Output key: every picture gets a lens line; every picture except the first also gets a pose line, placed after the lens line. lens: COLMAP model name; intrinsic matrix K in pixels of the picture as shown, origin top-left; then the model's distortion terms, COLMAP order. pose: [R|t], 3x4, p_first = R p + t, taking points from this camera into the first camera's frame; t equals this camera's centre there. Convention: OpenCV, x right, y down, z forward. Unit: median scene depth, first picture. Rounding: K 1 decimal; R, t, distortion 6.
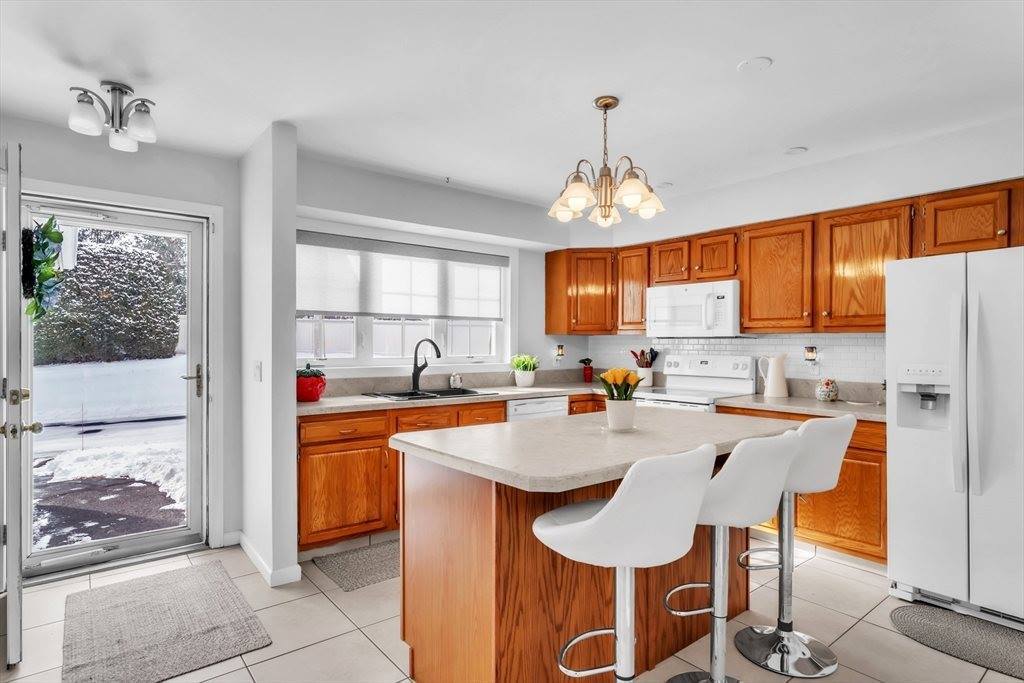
lens RADIAL K [[535.7, 0, 512.0], [0, 535.7, 341.5], [0, 0, 1]] dist [-0.036730, 0.000210]
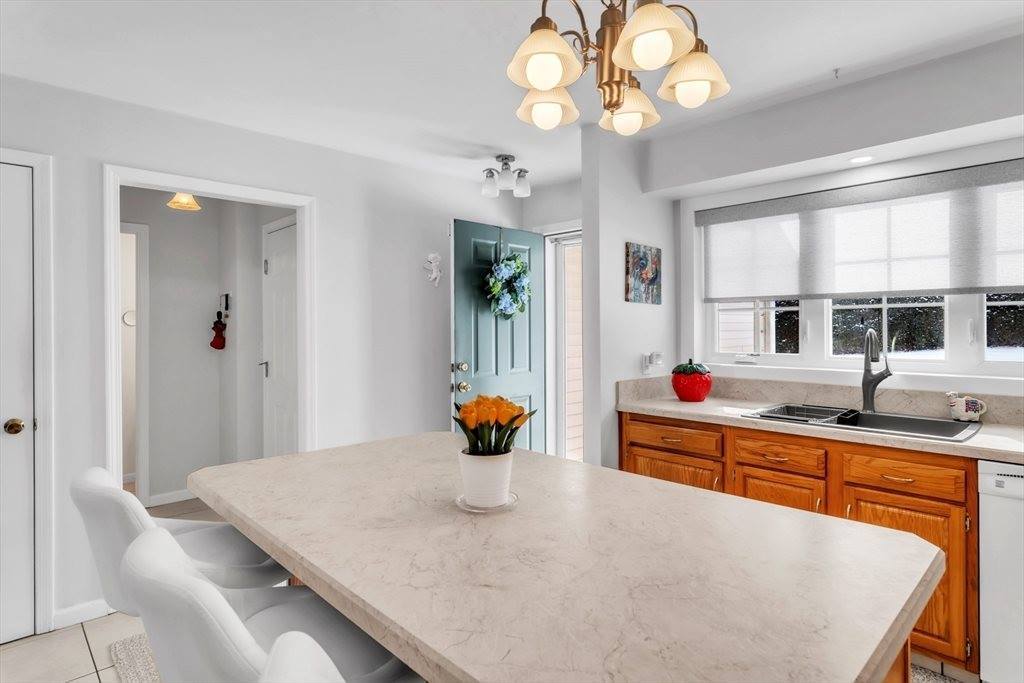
lens RADIAL K [[539.9, 0, 510.0], [0, 539.9, 327.2], [0, 0, 1]] dist [-0.006624, 0.000142]
pose [[0.073660, -0.002280, -0.997281, 0.456350], [0.007569, 0.999970, -0.001727, -0.011359], [0.997255, -0.007422, 0.073675, 0.563701]]
